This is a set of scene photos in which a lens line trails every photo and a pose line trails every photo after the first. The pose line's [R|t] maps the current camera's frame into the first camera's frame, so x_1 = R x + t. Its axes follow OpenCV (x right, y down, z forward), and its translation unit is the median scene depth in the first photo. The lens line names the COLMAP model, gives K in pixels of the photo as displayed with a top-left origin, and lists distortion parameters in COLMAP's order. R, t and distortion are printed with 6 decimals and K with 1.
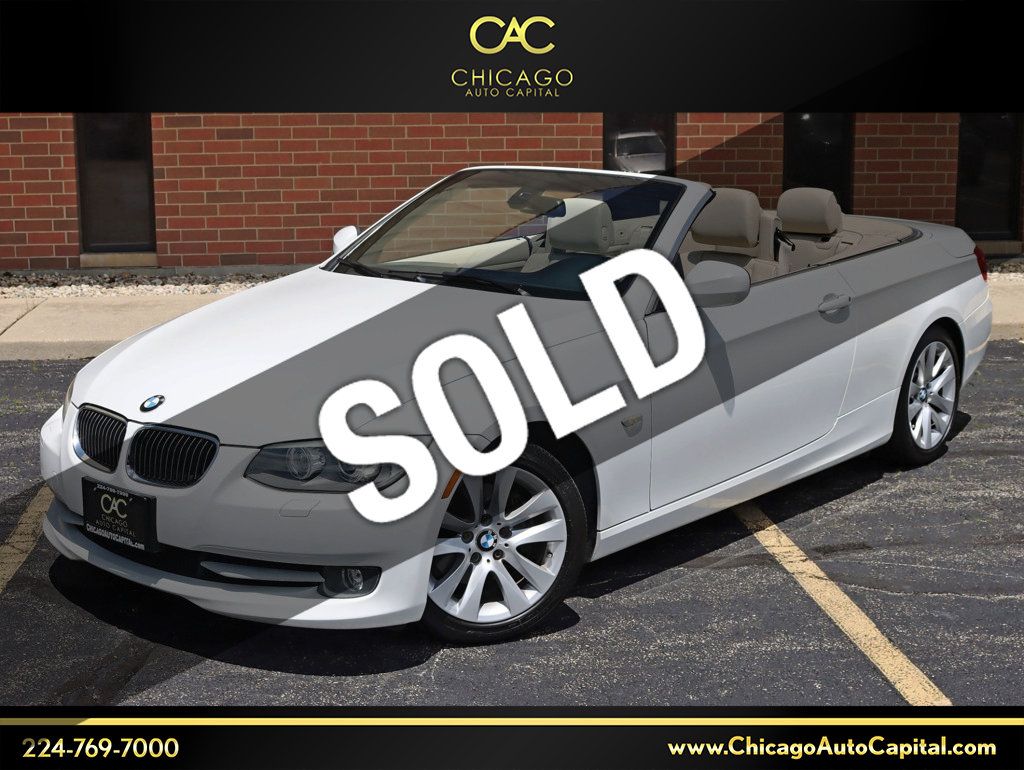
lens RADIAL K [[1458.6, 0, 497.6], [0, 1458.6, 363.0], [0, 0, 1]] dist [-0.080016, 0.000000]
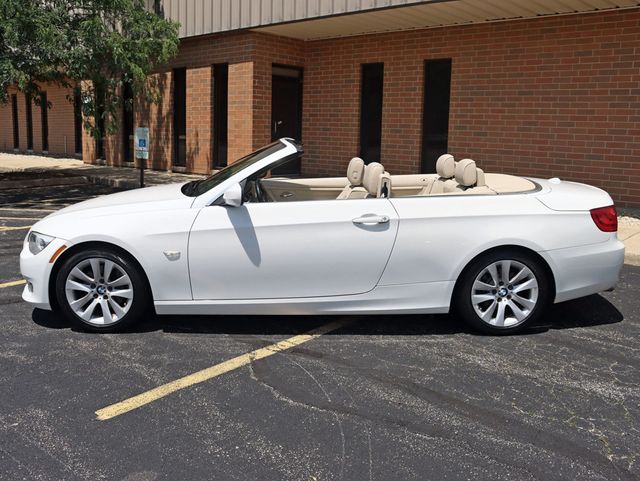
lens RADIAL K [[591.2, 0, 322.6], [0, 591.2, 242.3], [0, 0, 1]] dist [-0.113944, 0.000000]
pose [[0.676941, 0.152526, -0.720060, 0.826718], [-0.142538, 0.986939, 0.075055, -0.069242], [0.722104, 0.051828, 0.689840, 0.555098]]
